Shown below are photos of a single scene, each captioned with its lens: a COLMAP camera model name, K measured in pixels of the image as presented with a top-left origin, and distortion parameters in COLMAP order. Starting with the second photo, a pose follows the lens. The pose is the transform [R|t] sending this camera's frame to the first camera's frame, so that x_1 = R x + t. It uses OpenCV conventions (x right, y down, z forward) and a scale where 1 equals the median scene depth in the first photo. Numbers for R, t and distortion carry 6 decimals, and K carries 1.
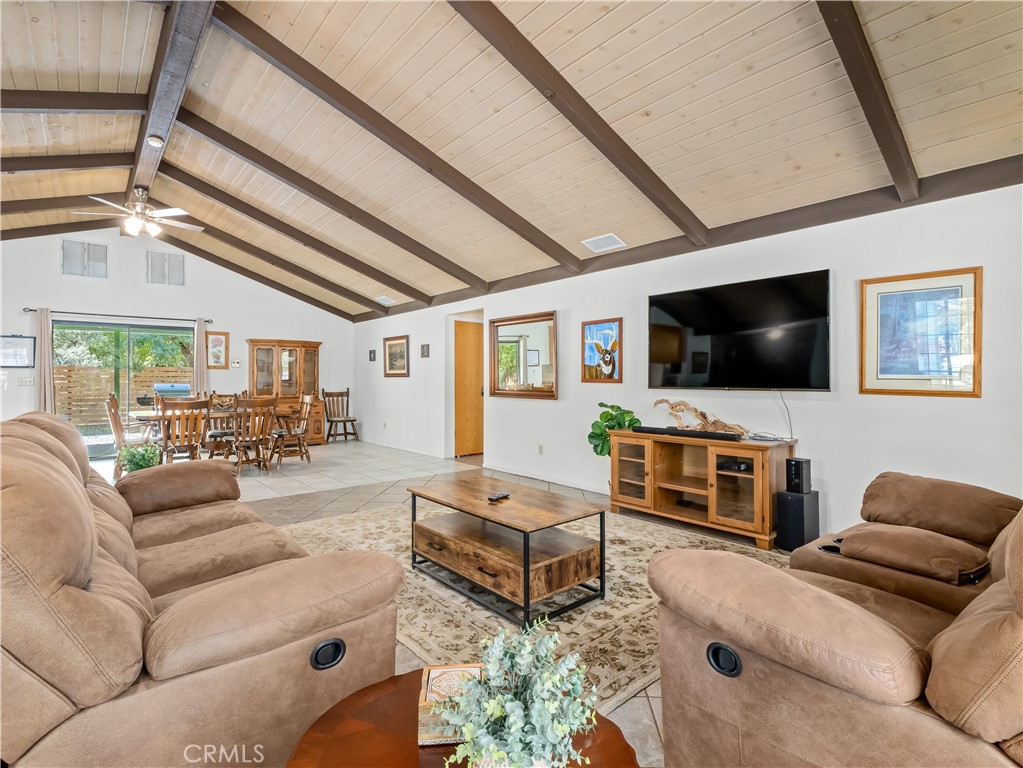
lens RADIAL K [[494.9, 0, 504.8], [0, 494.9, 377.4], [0, 0, 1]] dist [-0.004768, -0.001879]
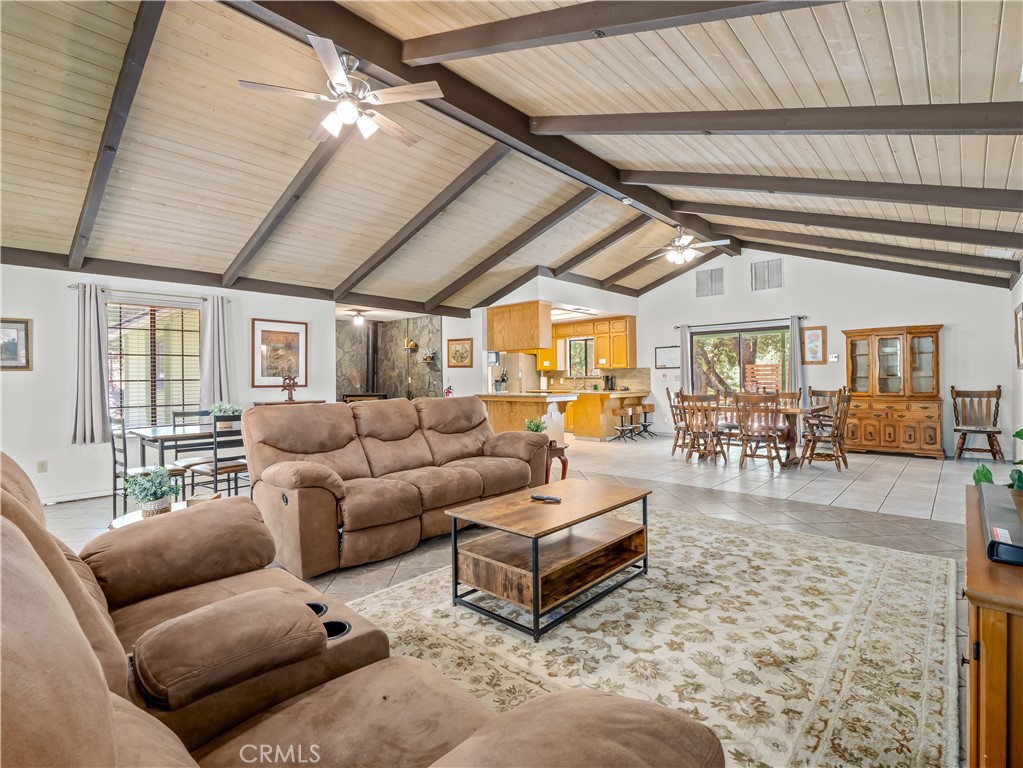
lens RADIAL K [[494.9, 0, 503.7], [0, 494.9, 380.0], [0, 0, 1]] dist [-0.004768, -0.001879]
pose [[0.123061, 0.001898, -0.992397, 0.644658], [0.015092, 0.999879, 0.003784, 0.002169], [0.992284, -0.015443, 0.123017, 0.538868]]
